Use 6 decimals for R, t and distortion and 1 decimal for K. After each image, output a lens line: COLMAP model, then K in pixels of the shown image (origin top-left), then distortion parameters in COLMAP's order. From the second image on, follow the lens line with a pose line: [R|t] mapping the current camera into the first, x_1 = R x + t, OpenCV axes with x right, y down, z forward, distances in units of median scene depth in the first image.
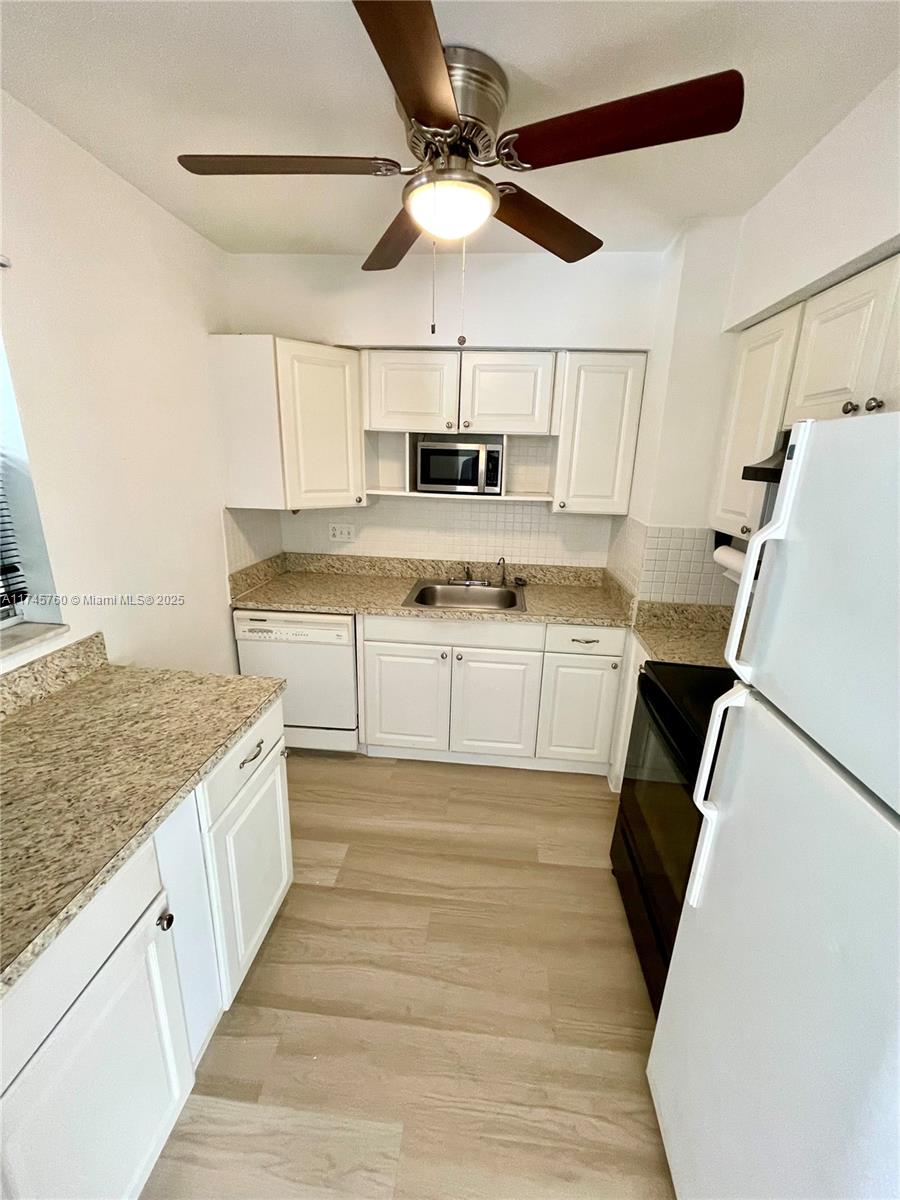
lens RADIAL K [[483.7, 0, 454.5], [0, 483.7, 597.7], [0, 0, 1]] dist [-0.009803, 0.005081]
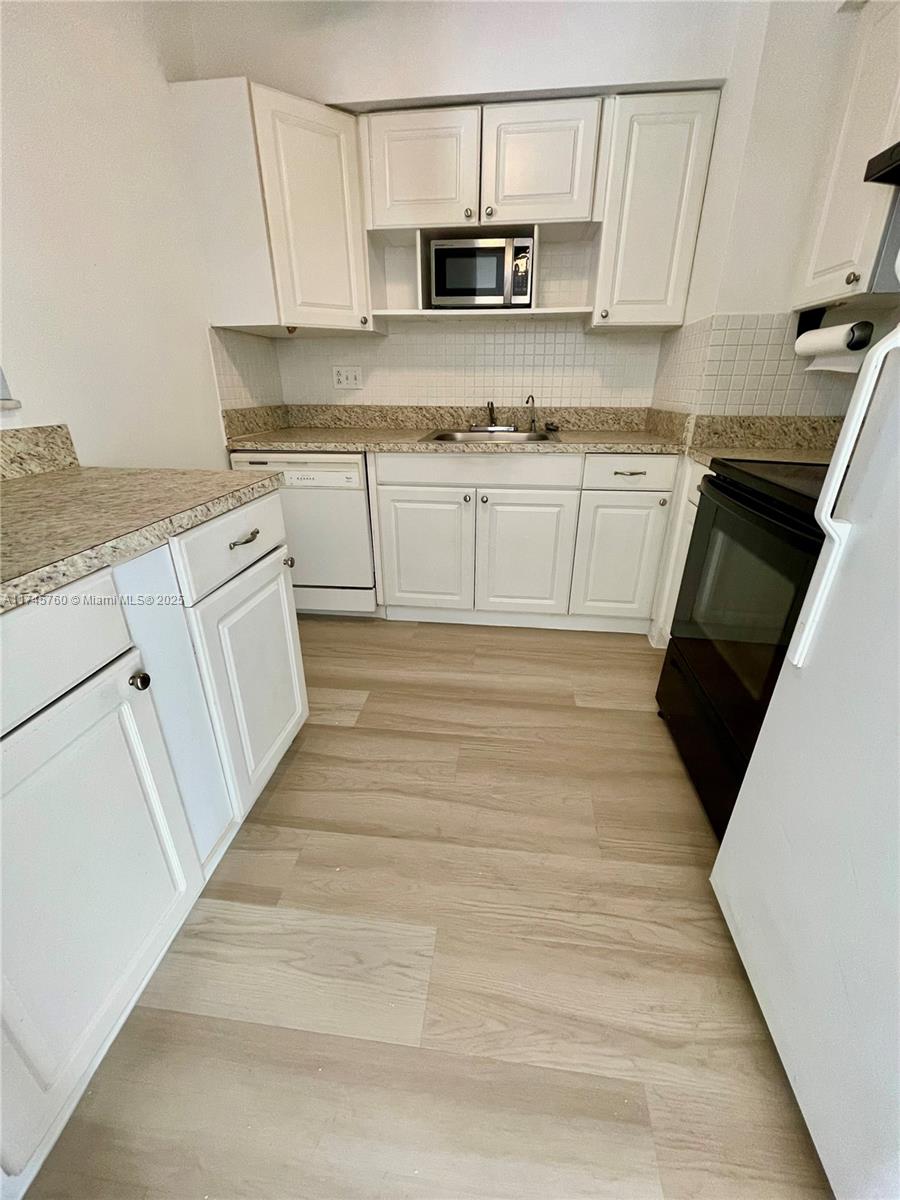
lens RADIAL K [[483.7, 0, 454.5], [0, 483.7, 597.7], [0, 0, 1]] dist [-0.009803, 0.005081]
pose [[0.999135, -0.016844, -0.038031, -0.014563], [0.021780, 0.990830, 0.133347, 0.185277], [0.035437, -0.134060, 0.990339, 0.097098]]
